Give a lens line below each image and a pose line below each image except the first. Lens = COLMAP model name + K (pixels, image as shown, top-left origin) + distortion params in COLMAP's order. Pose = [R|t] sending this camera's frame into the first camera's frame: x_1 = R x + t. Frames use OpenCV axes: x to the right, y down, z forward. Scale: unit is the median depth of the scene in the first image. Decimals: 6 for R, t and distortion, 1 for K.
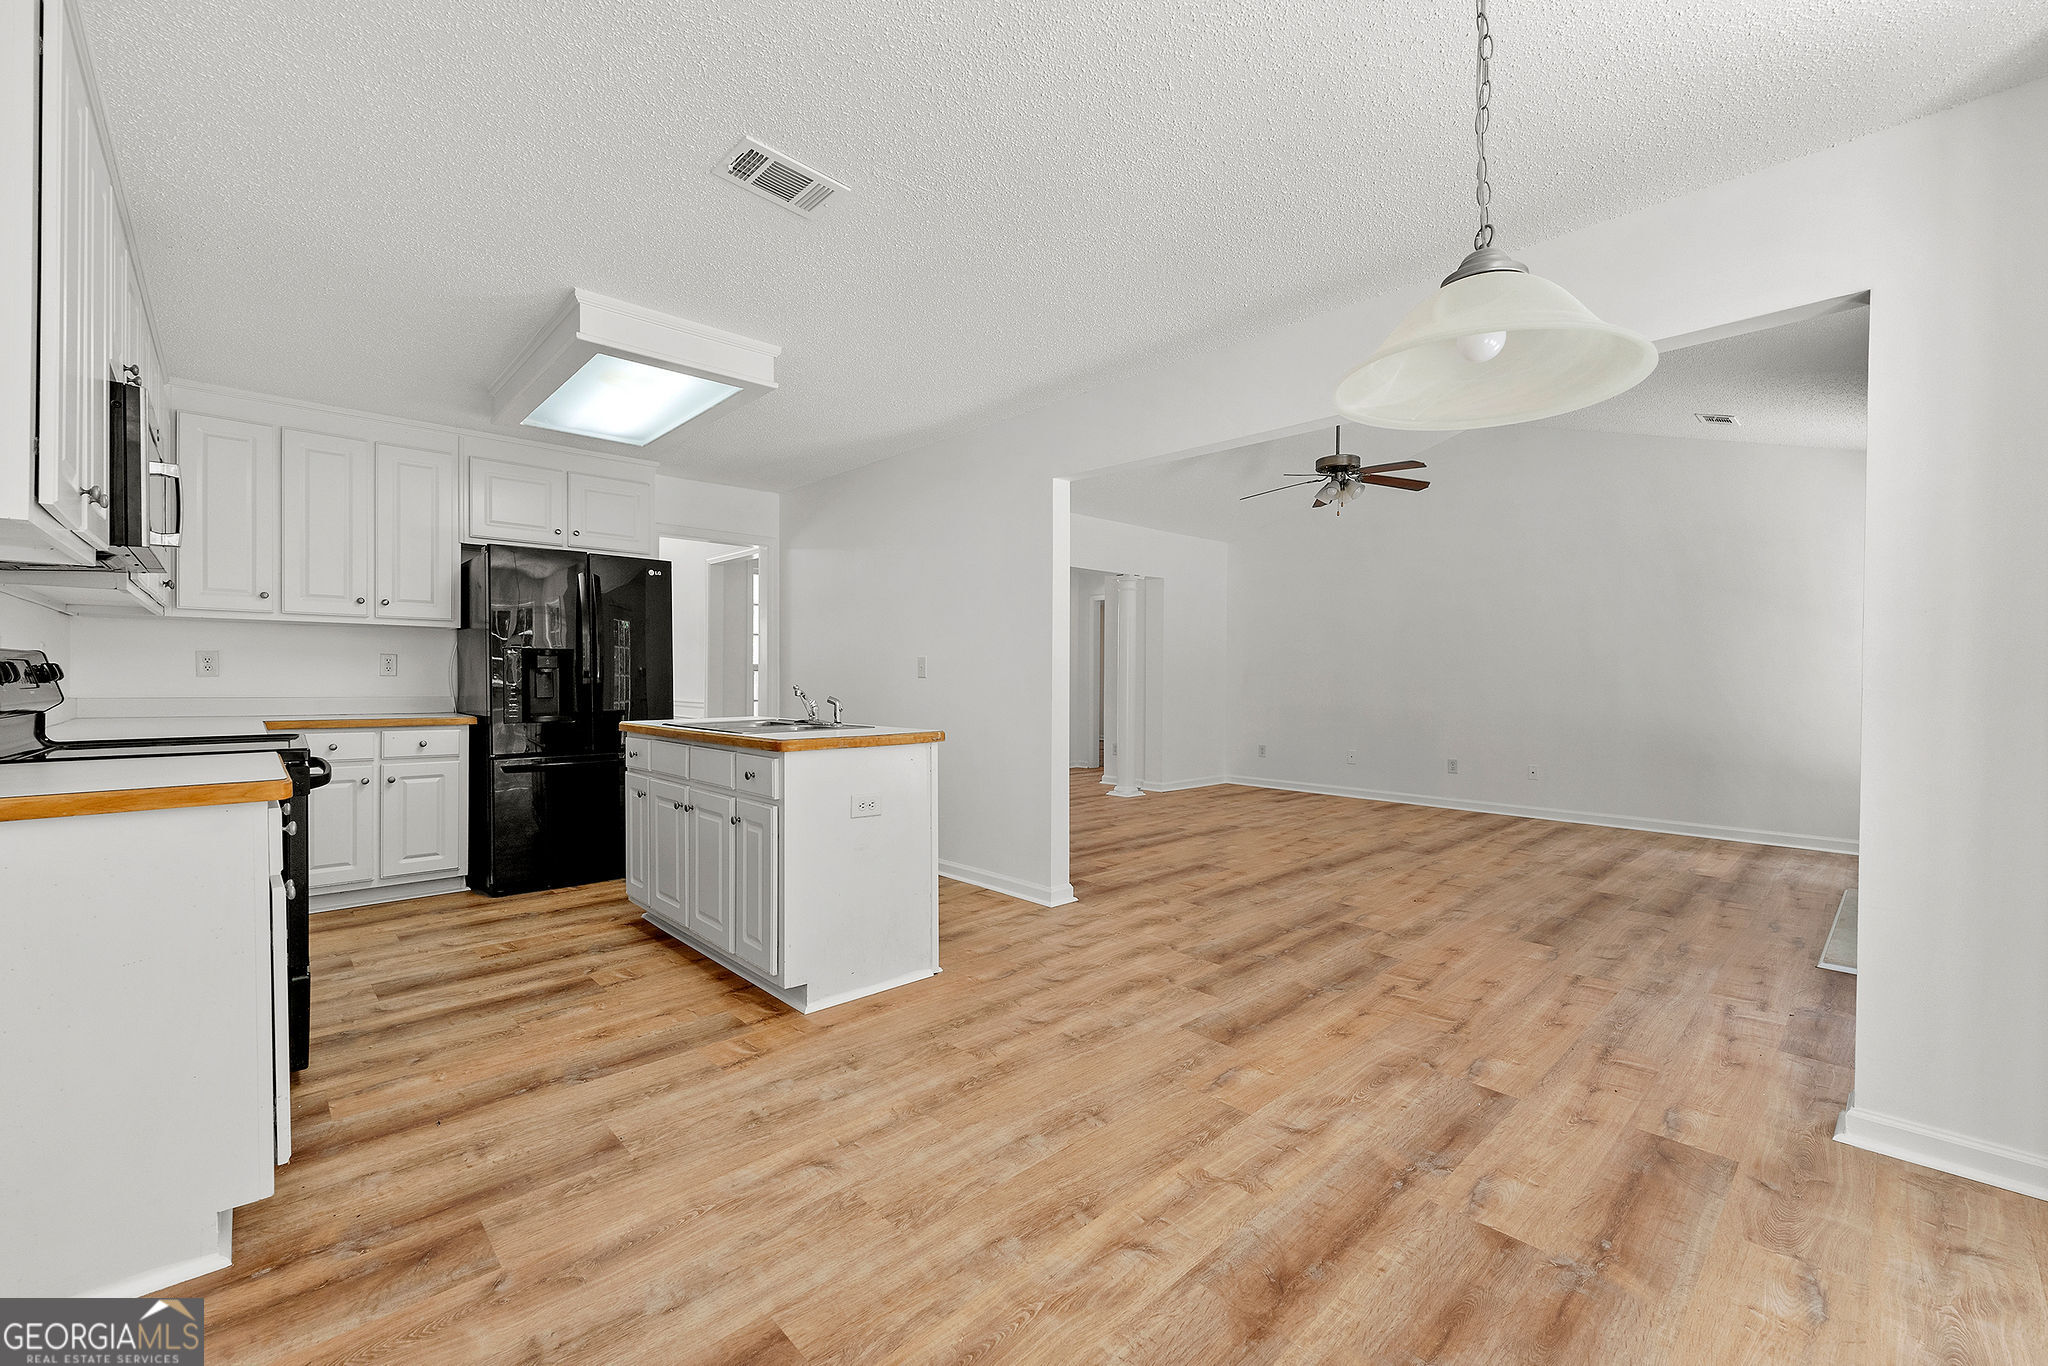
lens RADIAL K [[834.9, 0, 1019.5], [0, 834.9, 680.9], [0, 0, 1]] dist [-0.000836, -0.000329]
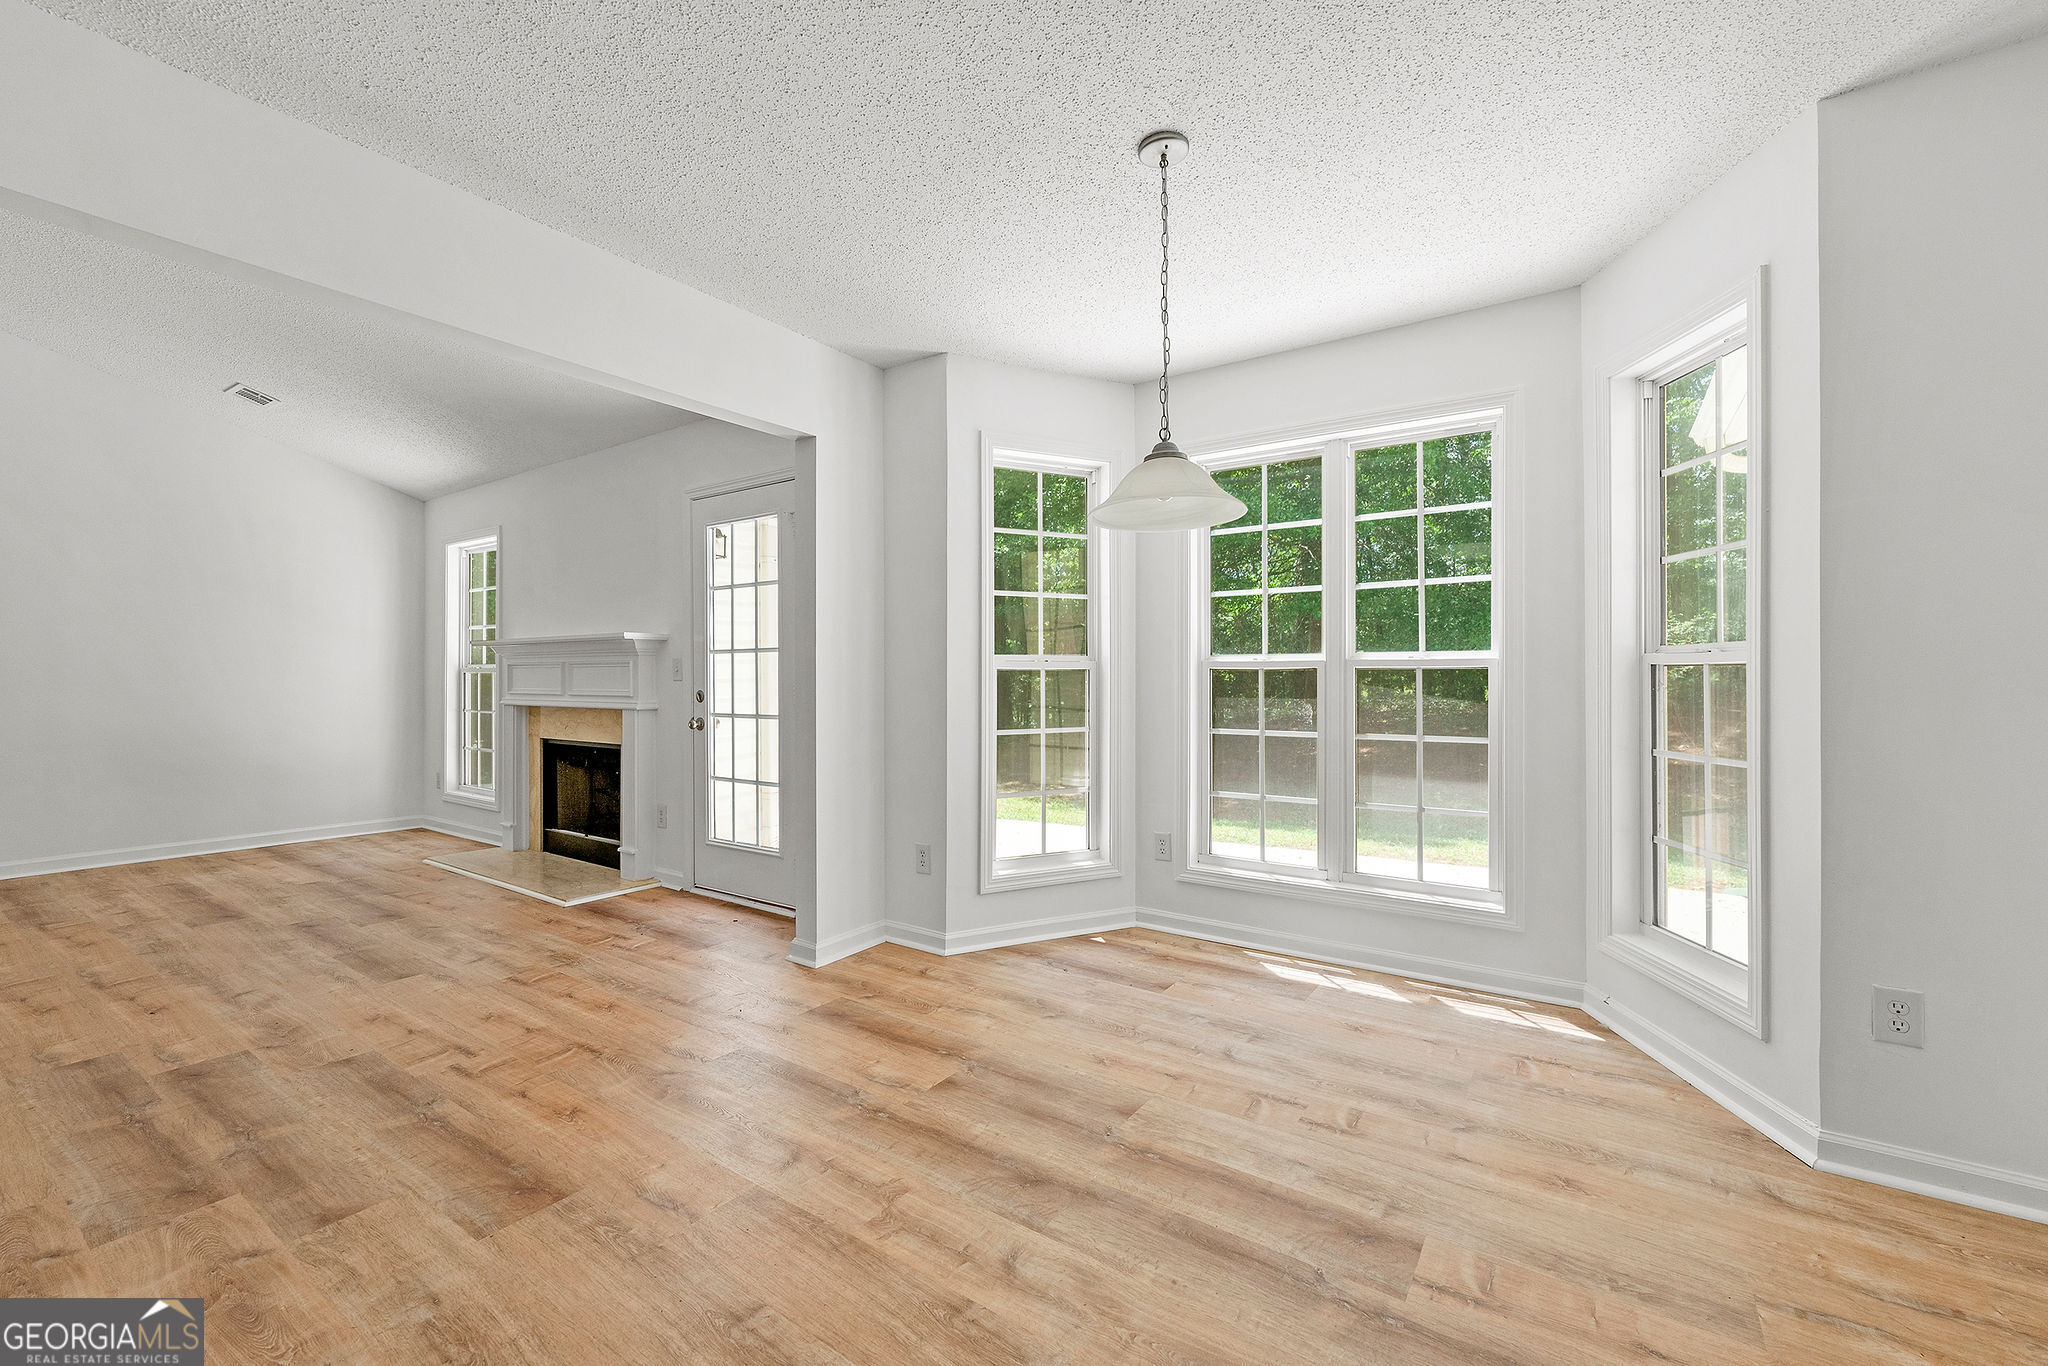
lens RADIAL K [[837.7, 0, 1014.7], [0, 837.7, 674.8], [0, 0, 1]] dist [0.001264, -0.000934]
pose [[-0.205820, -0.003487, 0.978584, -0.487613], [0.004569, 0.999979, 0.004524, -0.007760], [-0.978579, 0.005402, -0.205800, 0.716194]]
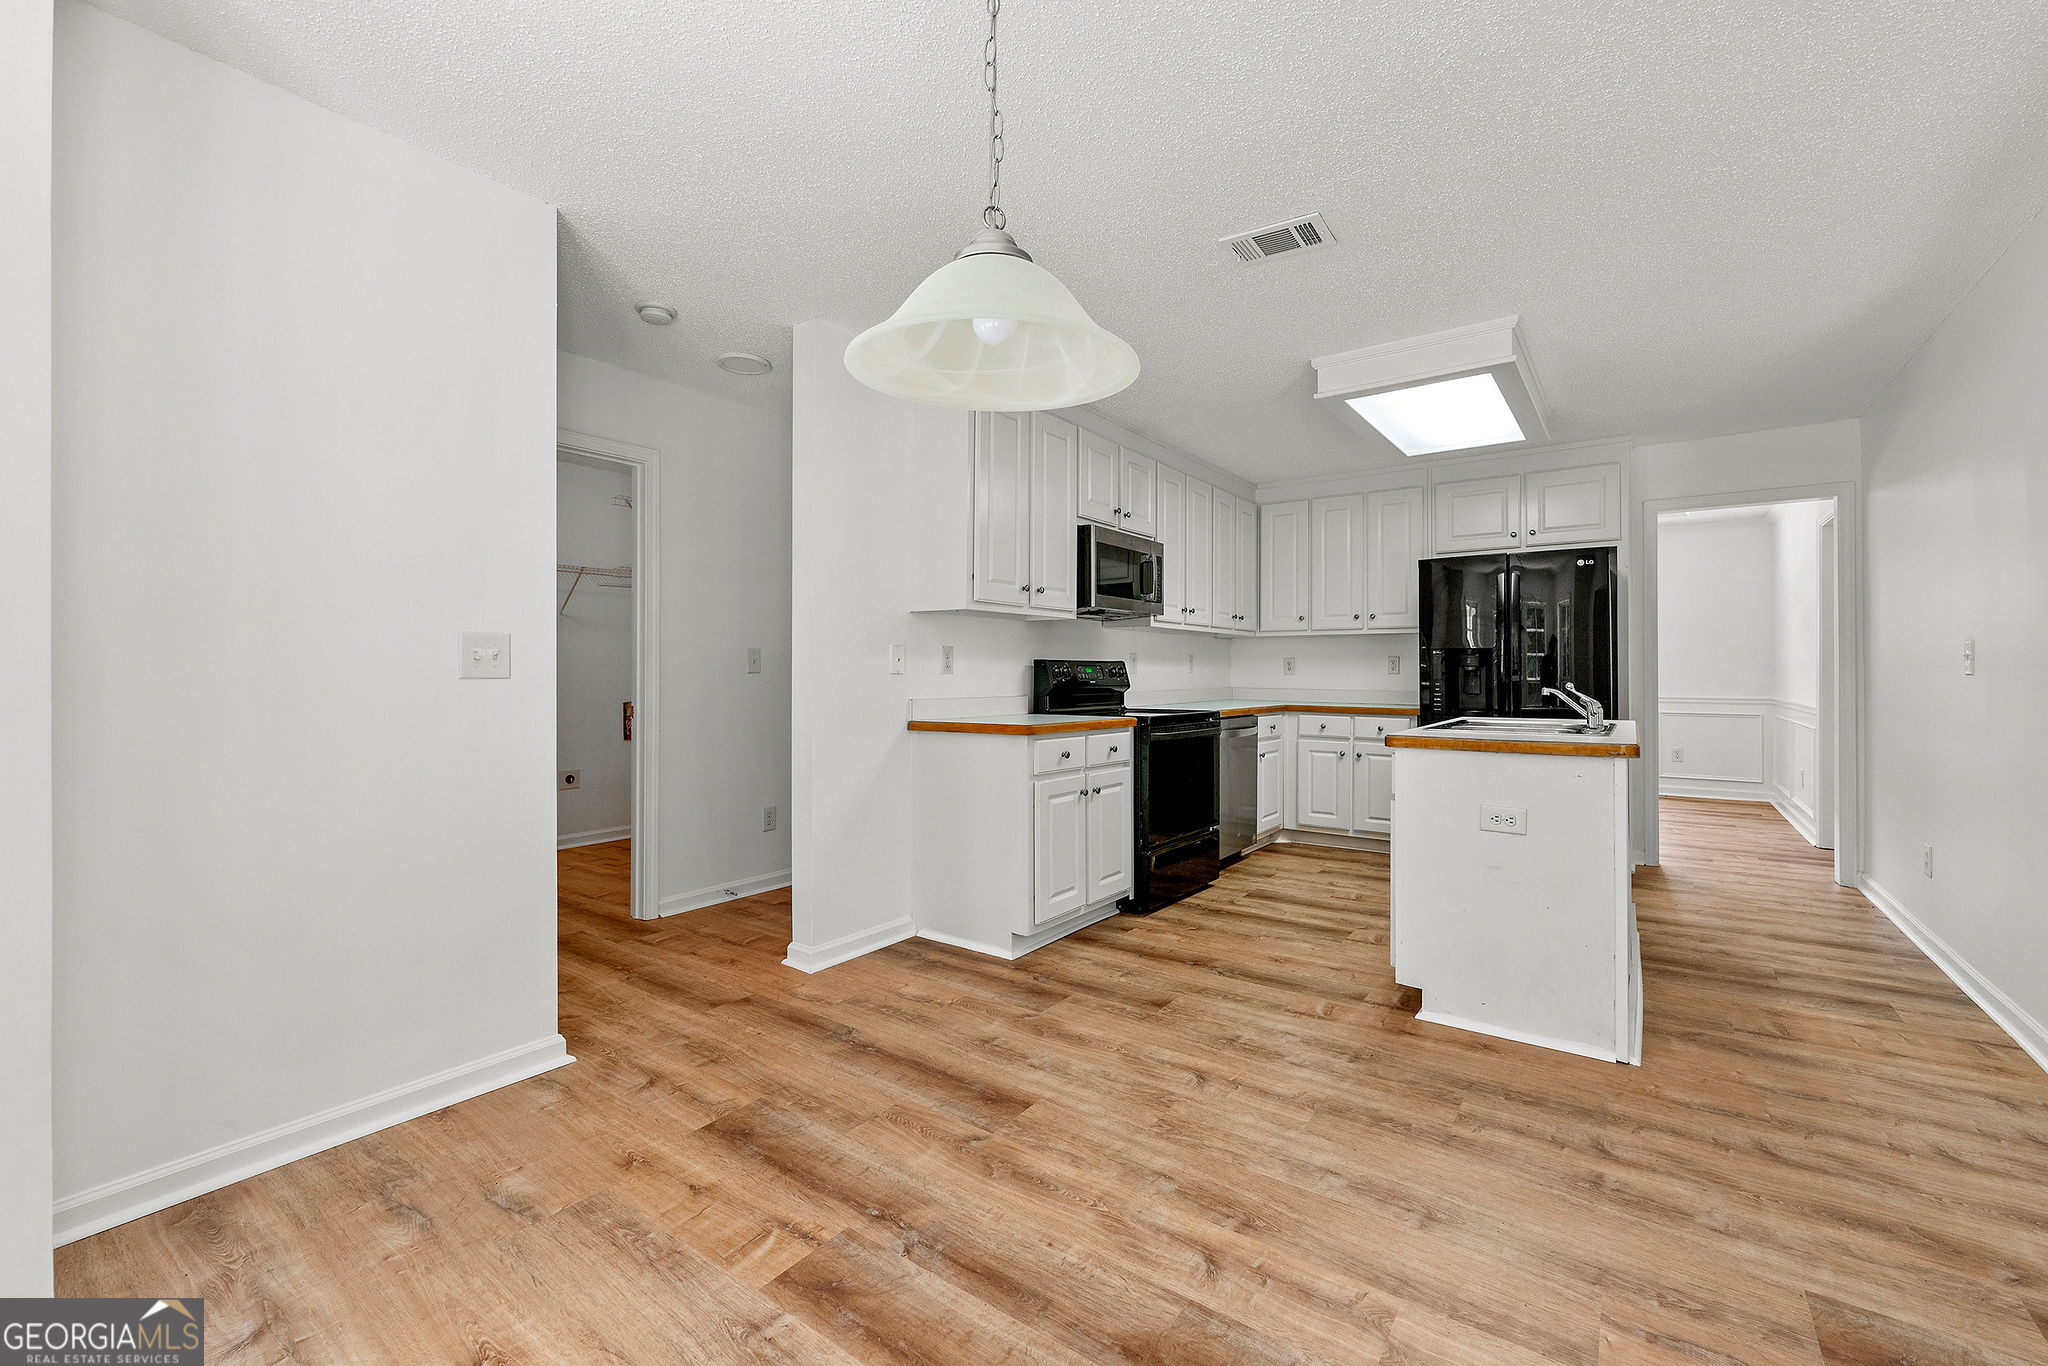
lens RADIAL K [[847.7, 0, 1020.5], [0, 847.7, 667.3], [0, 0, 1]] dist [-0.001033, 0.000021]
pose [[0.187469, -0.010083, -0.982219, 0.641075], [-0.005252, 0.999923, -0.011267, 0.001750], [0.982256, 0.007271, 0.187401, 0.357882]]
